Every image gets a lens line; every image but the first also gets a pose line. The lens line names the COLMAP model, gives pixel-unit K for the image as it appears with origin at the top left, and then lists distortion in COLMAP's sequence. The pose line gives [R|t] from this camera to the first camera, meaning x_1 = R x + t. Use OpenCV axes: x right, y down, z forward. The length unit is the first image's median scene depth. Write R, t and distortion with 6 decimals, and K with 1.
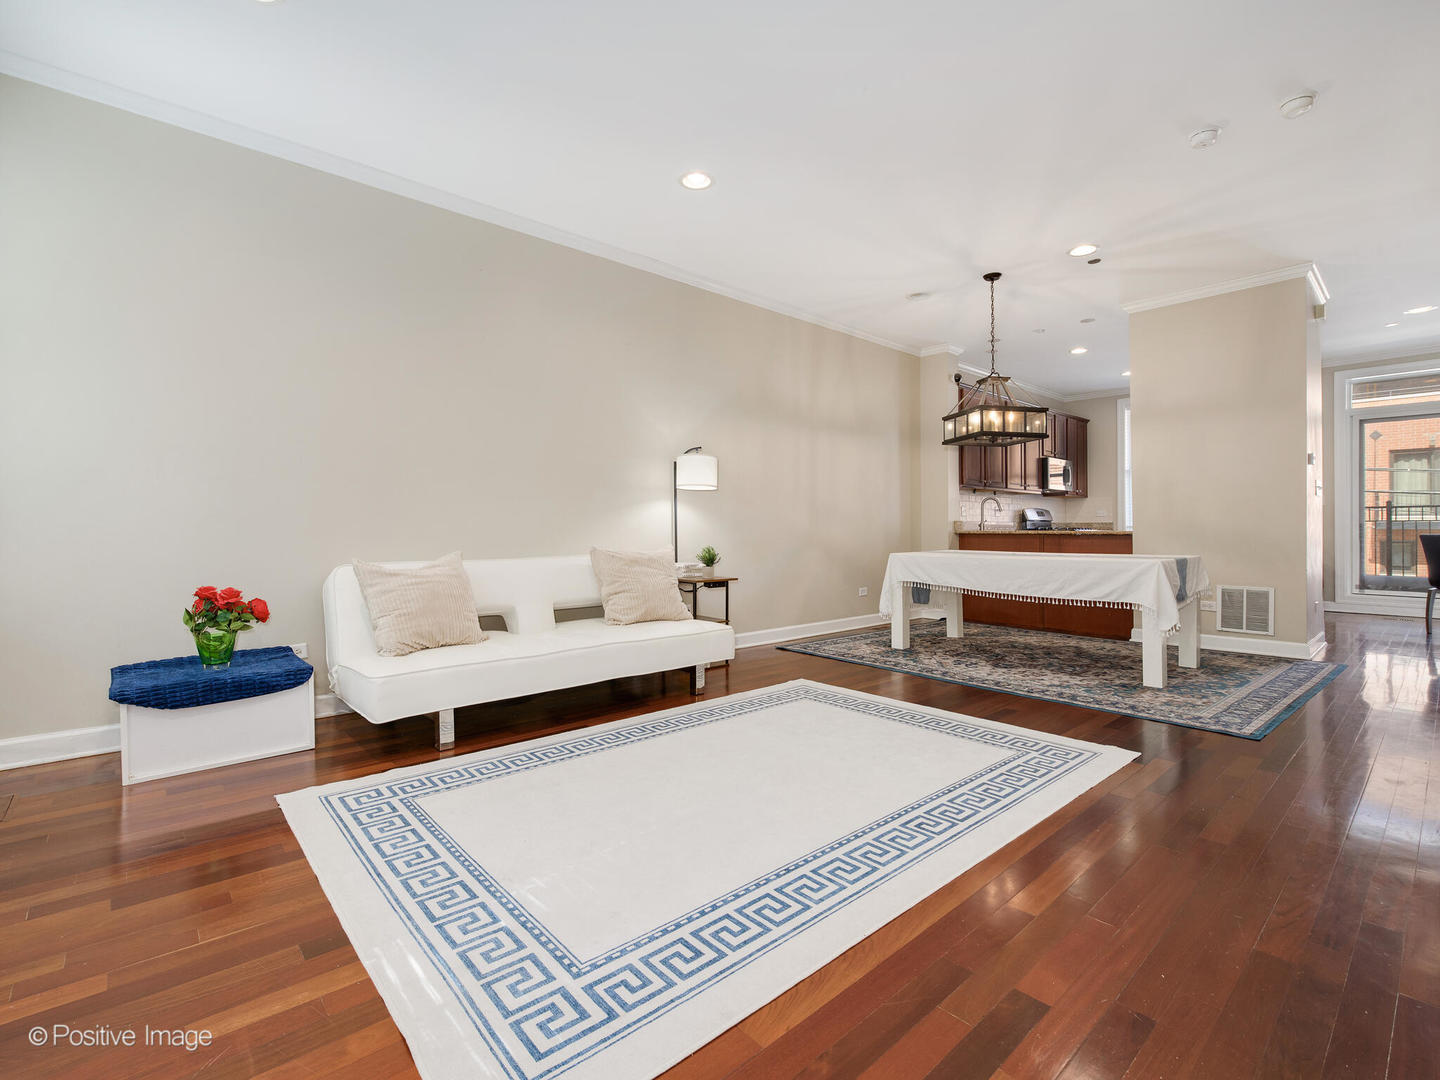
lens RADIAL K [[661.9, 0, 720.7], [0, 661.9, 534.7], [0, 0, 1]] dist [-0.006302, -0.000440]
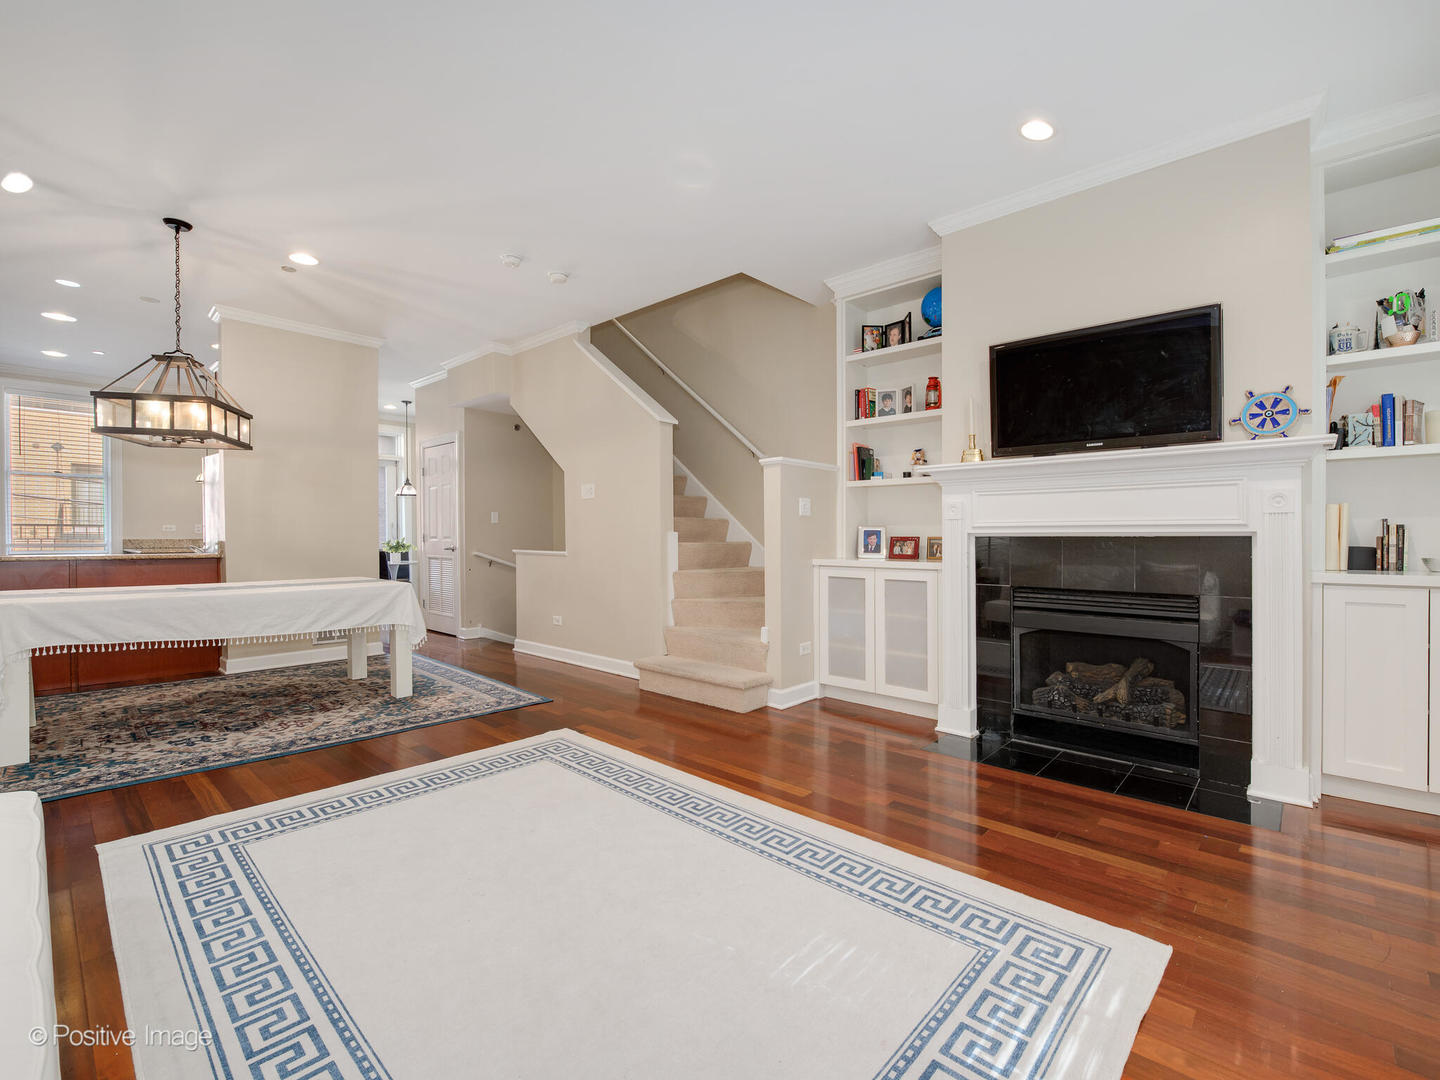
lens RADIAL K [[644.1, 0, 720.0], [0, 644.1, 540.0], [0, 0, 1]] dist [-0.002725, -0.000779]
pose [[-0.095068, -0.001172, 0.995470, -0.610883], [0.005706, 0.999982, 0.001722, -0.043152], [-0.995454, 0.005844, -0.095060, 0.729251]]
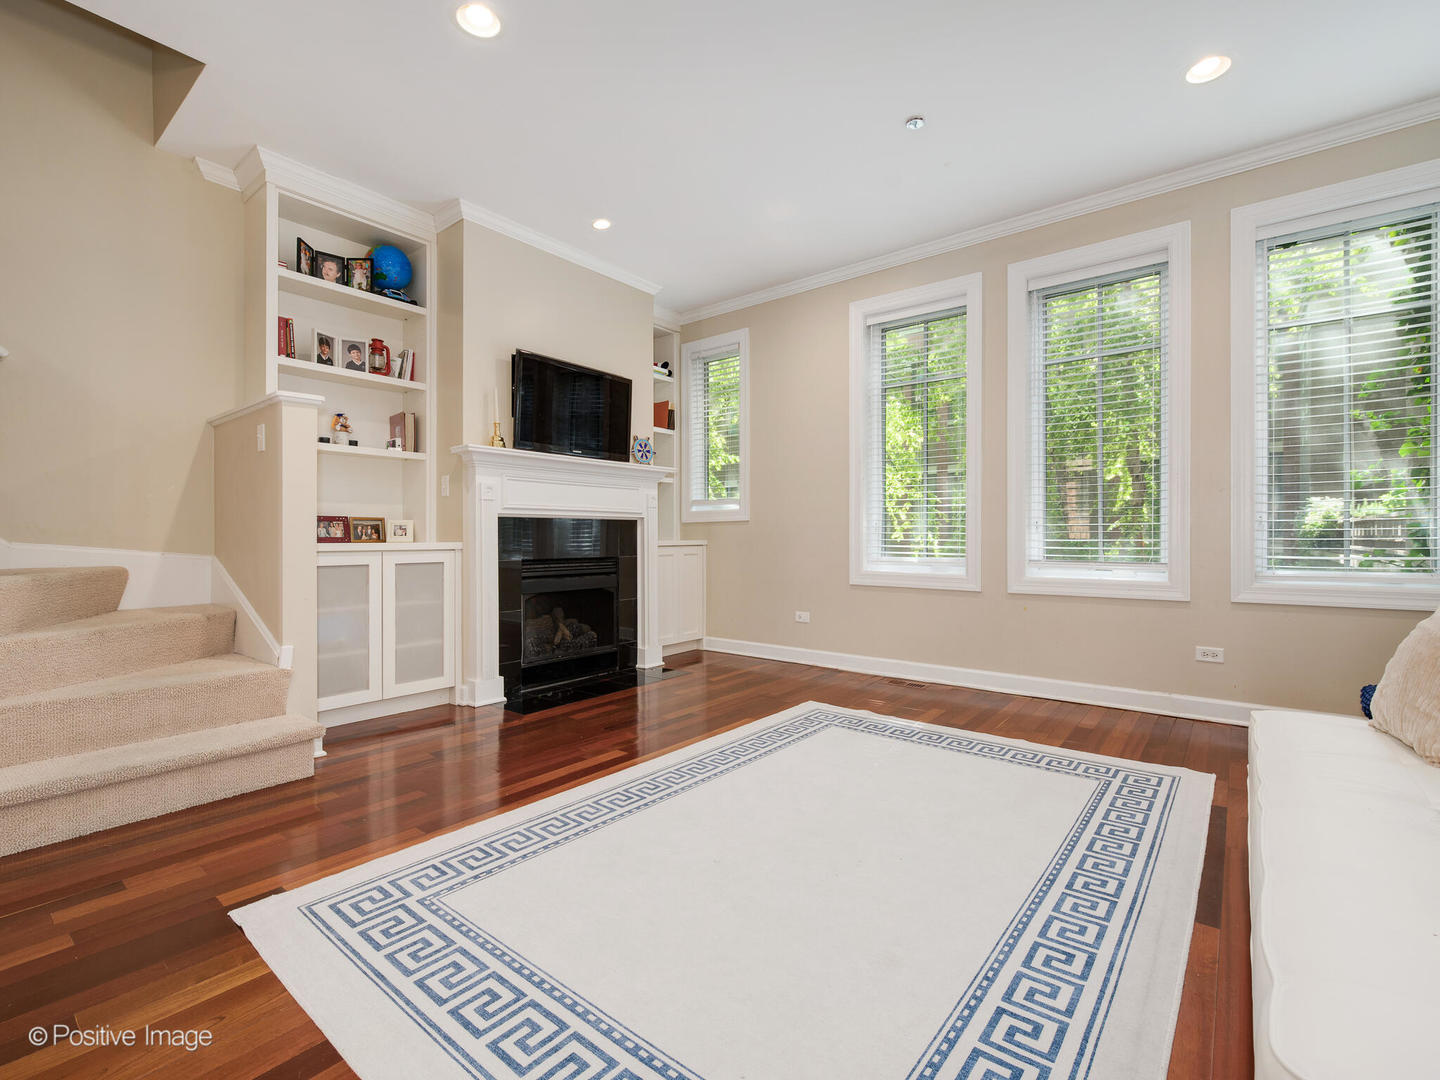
lens RADIAL K [[661.9, 0, 720.7], [0, 661.9, 534.7], [0, 0, 1]] dist [-0.006302, -0.000440]
pose [[-0.985762, 0.005178, -0.168064, 0.261289], [0.004898, 0.999986, 0.002081, -0.010547], [0.168073, 0.001228, -0.985774, 1.491928]]
